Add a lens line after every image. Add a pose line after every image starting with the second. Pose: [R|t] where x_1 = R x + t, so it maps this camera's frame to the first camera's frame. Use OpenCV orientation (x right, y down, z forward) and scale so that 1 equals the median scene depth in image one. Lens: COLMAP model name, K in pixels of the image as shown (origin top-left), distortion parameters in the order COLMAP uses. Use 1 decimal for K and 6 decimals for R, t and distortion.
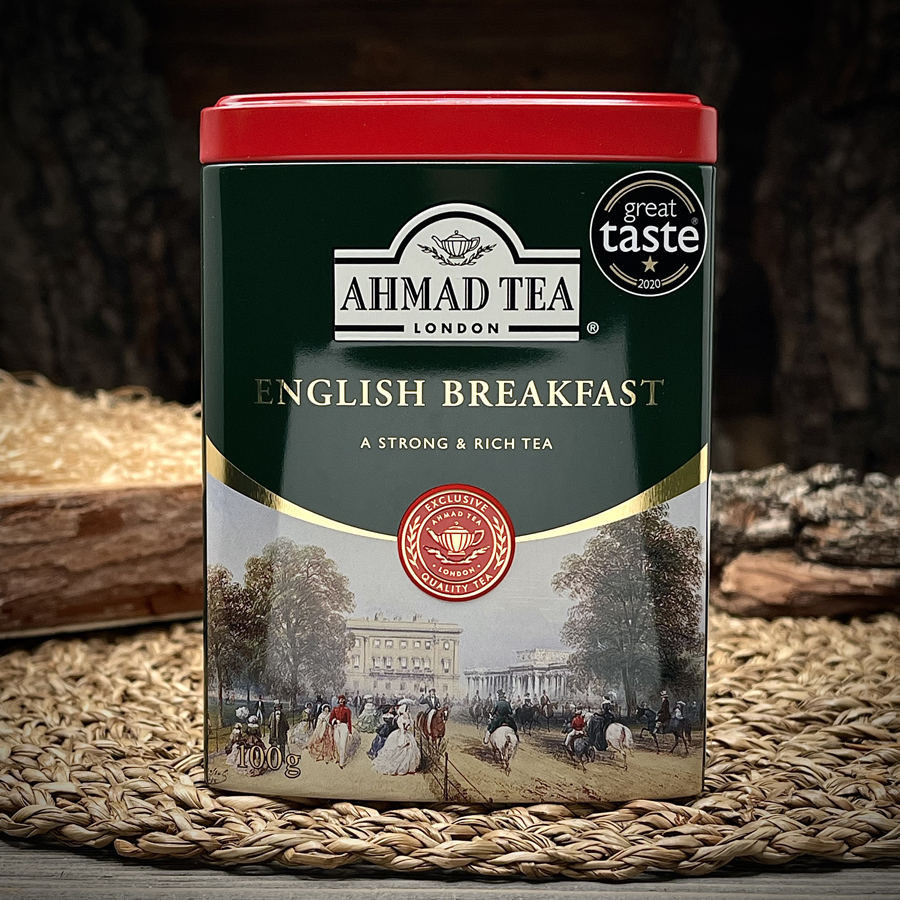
lens RADIAL K [[1621.8, 0, 451.2], [0, 1621.8, 423.3], [0, 0, 1]] dist [0.064812, -0.121982]
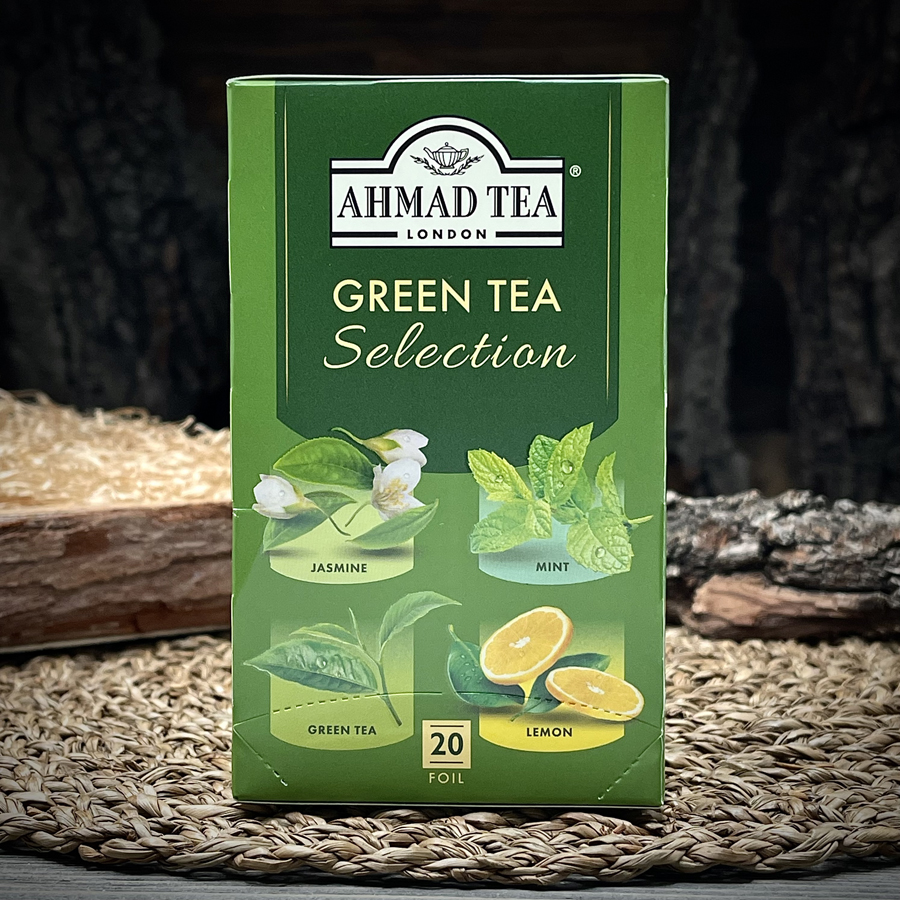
lens RADIAL K [[1654.9, 0, 460.0], [0, 1654.9, 448.2], [0, 0, 1]] dist [0.068739, -0.172411]
pose [[0.999895, 0.006722, -0.012871, 0.035625], [-0.006597, 0.999931, 0.009704, -0.011317], [0.012936, -0.009618, 0.999870, -0.053318]]
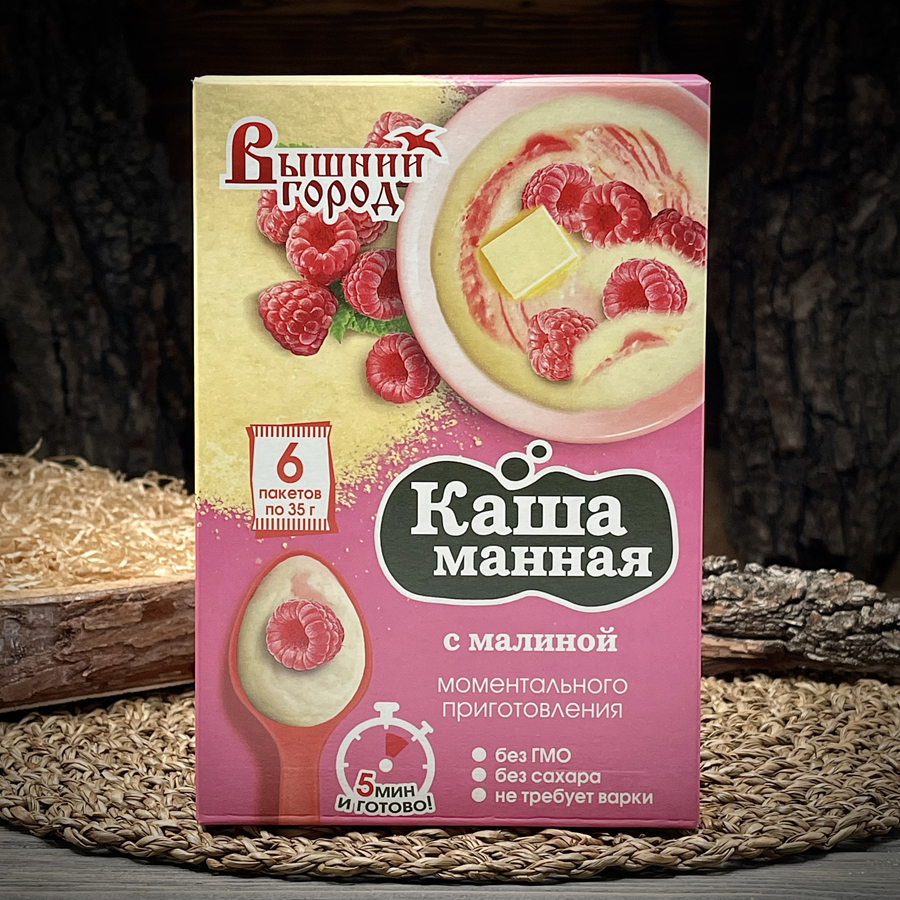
lens RADIAL K [[1611.4, 0, 454.4], [0, 1611.4, 448.1], [0, 0, 1]] dist [0.088126, -0.284077]
pose [[0.999885, -0.001268, 0.015098, 0.003857], [0.000991, 0.999831, 0.018361, -0.096578], [-0.015119, -0.018344, 0.999717, -0.315840]]
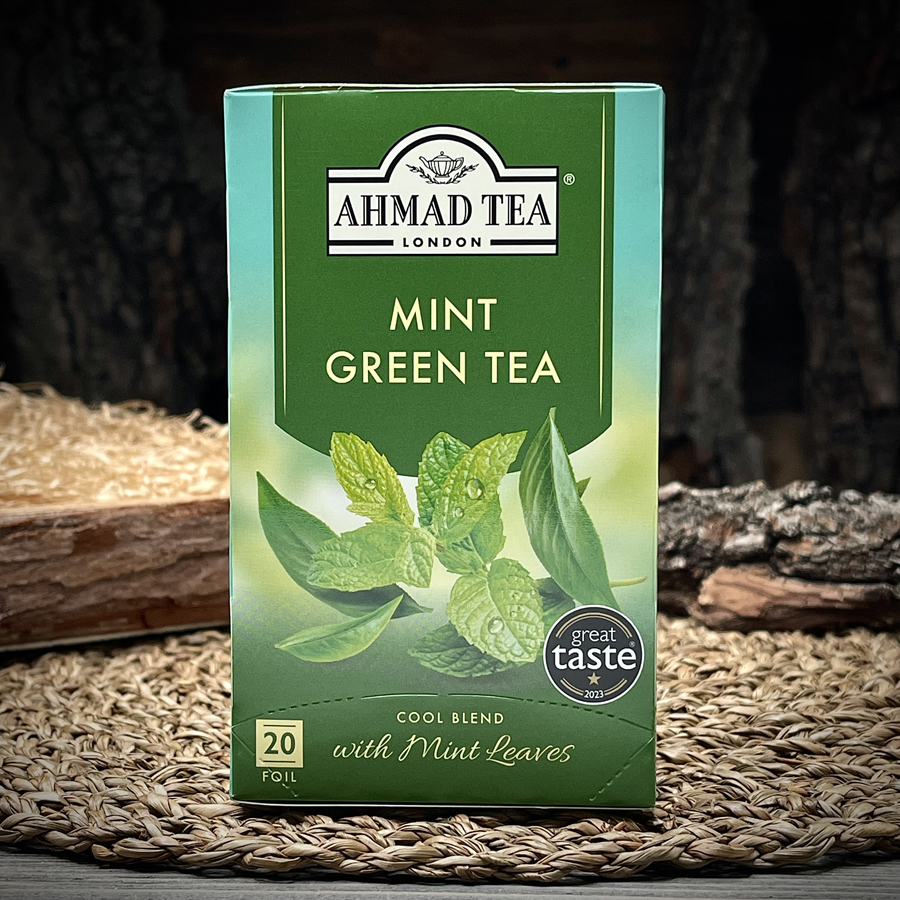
lens RADIAL K [[1683.3, 0, 452.4], [0, 1683.3, 449.8], [0, 0, 1]] dist [0.082016, -0.293410]
pose [[0.999715, -0.001157, -0.023855, 0.040045], [0.001714, 0.999727, 0.023319, -0.022549], [0.023822, -0.023353, 0.999443, -0.076581]]
